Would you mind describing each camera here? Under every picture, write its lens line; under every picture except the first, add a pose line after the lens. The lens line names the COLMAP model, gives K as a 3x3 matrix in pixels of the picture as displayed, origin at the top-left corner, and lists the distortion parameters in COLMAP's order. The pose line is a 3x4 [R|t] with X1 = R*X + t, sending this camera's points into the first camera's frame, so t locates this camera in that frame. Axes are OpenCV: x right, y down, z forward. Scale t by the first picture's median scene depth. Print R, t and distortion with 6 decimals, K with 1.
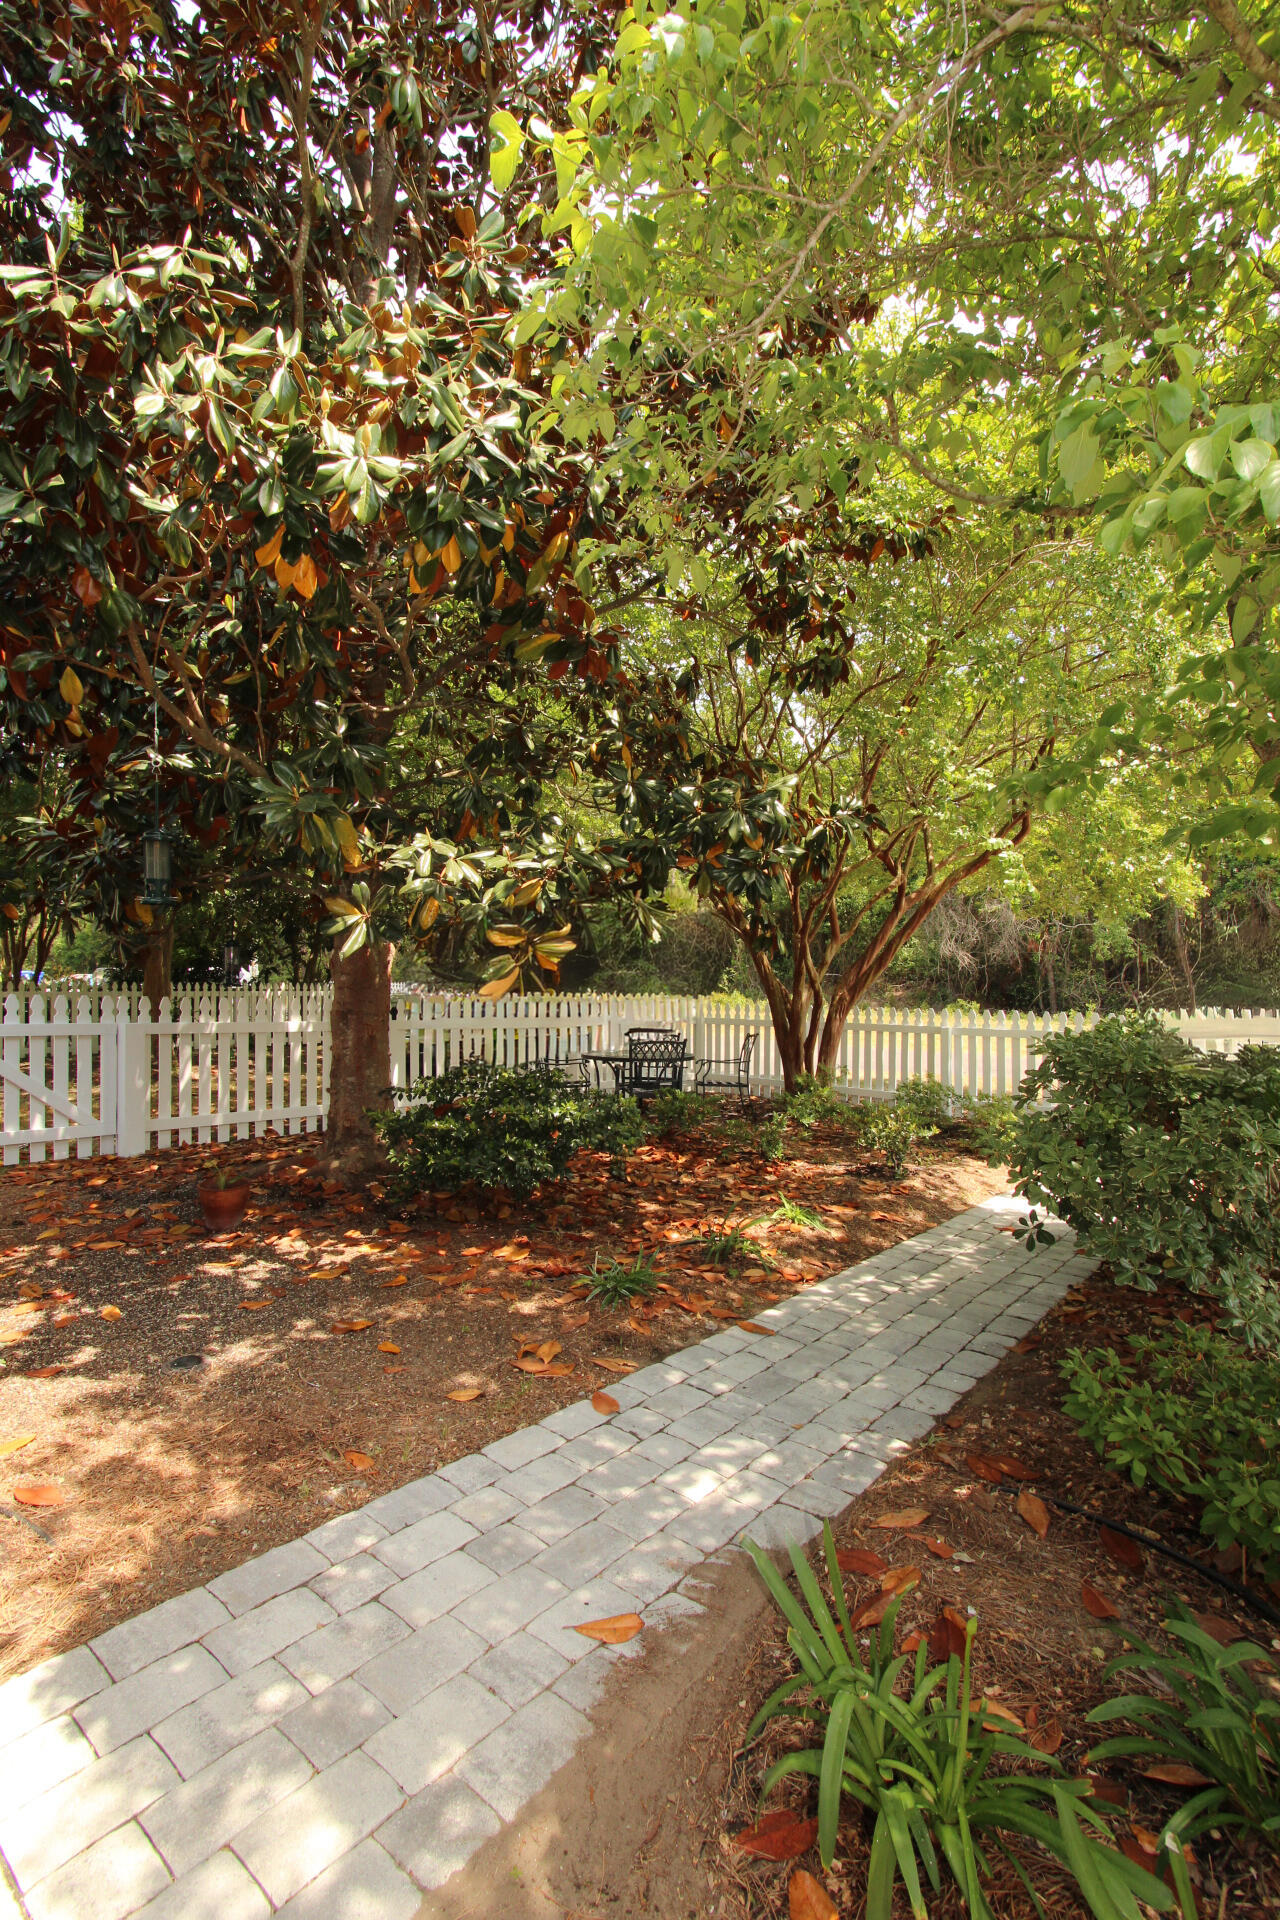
lens RADIAL K [[870.4, 0, 640.0], [0, 870.4, 960.0], [0, 0, 1]] dist [-0.016384, 0.000514]
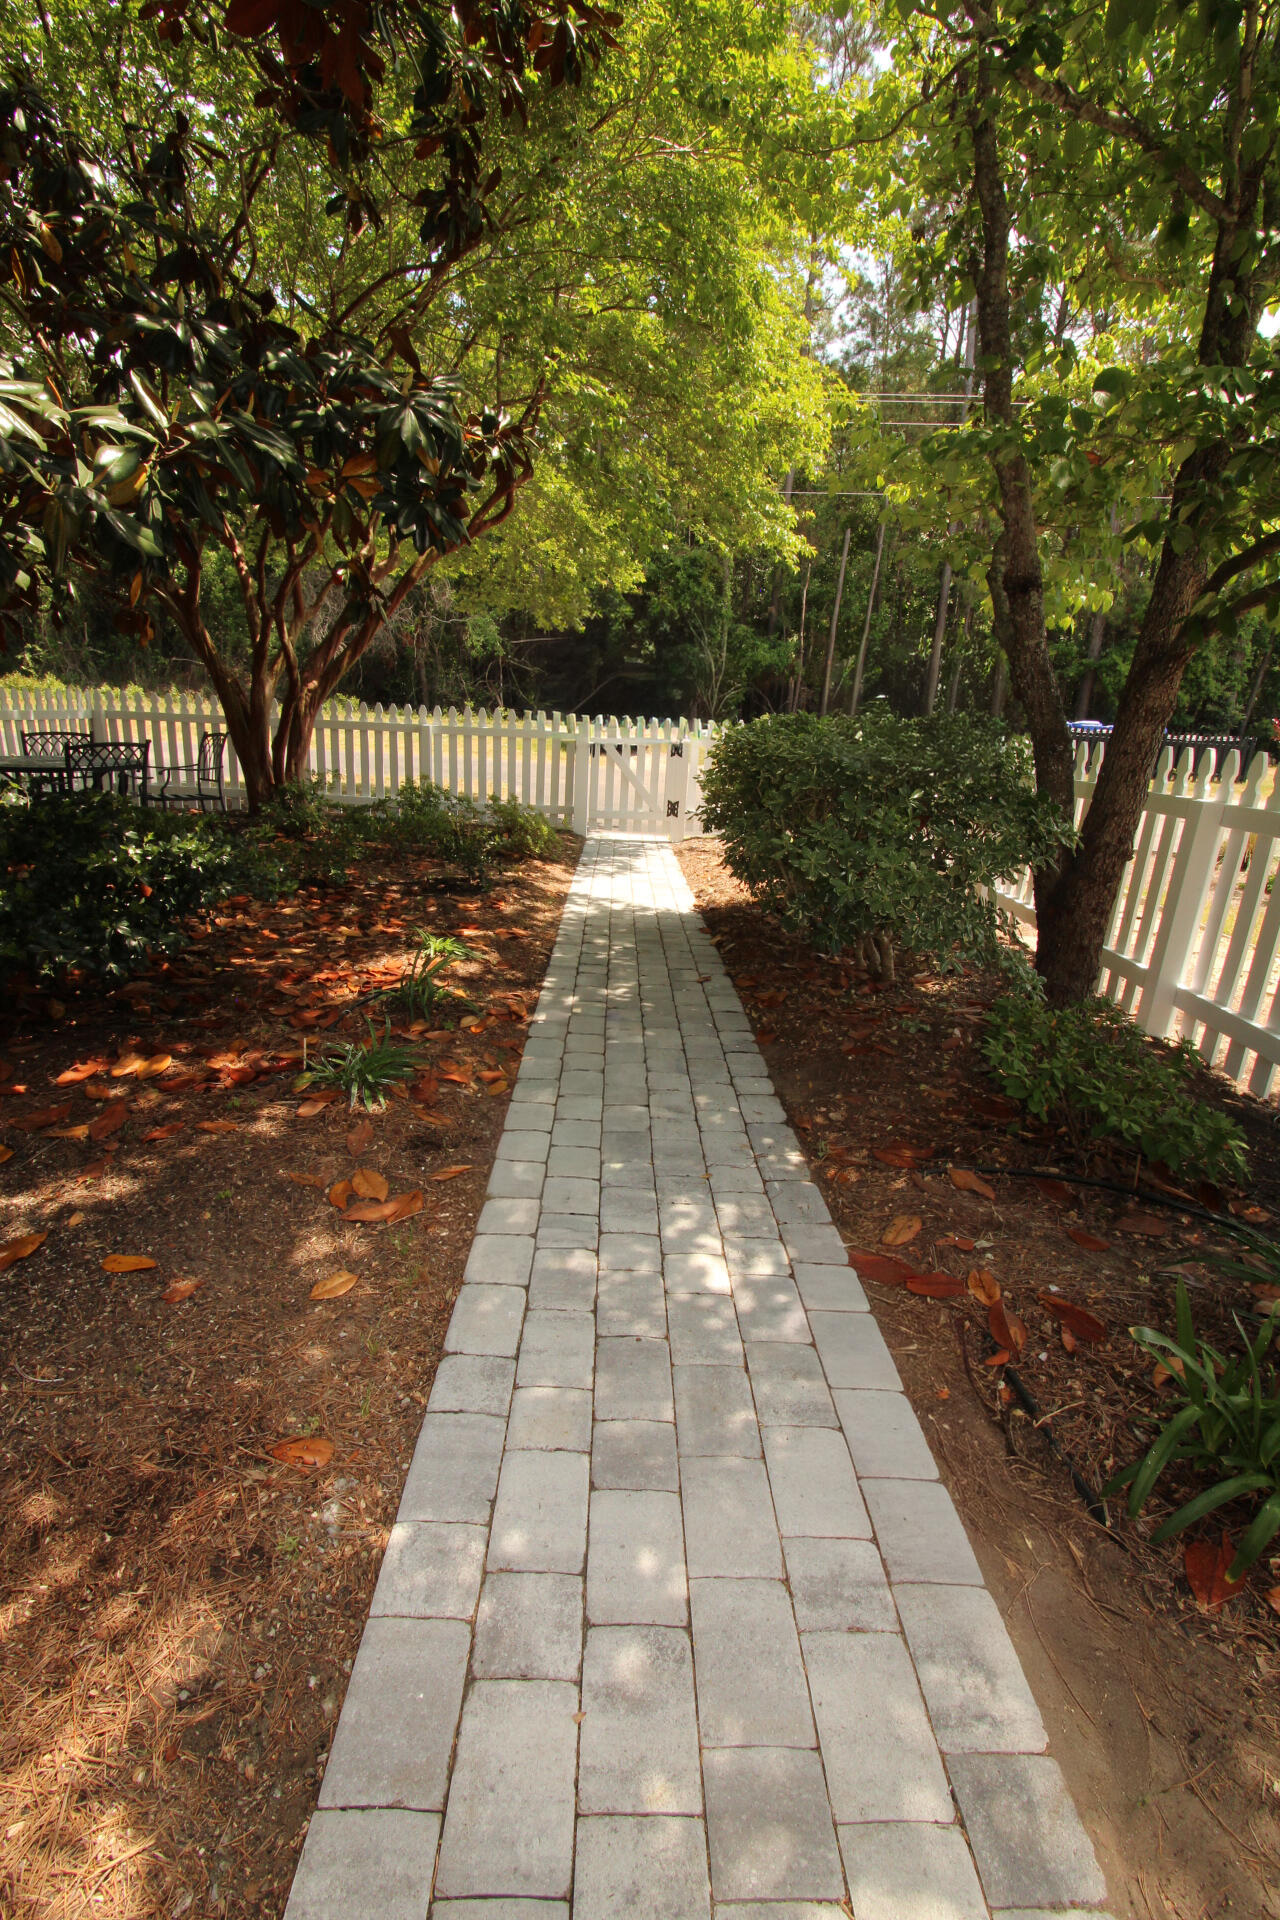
lens RADIAL K [[870.4, 0, 640.0], [0, 870.4, 960.0], [0, 0, 1]] dist [-0.016384, 0.000514]
pose [[0.759968, -0.161694, 0.629526, -0.265532], [-0.059826, 0.947047, 0.315471, 0.018001], [-0.647201, -0.277410, 0.710052, 0.278585]]
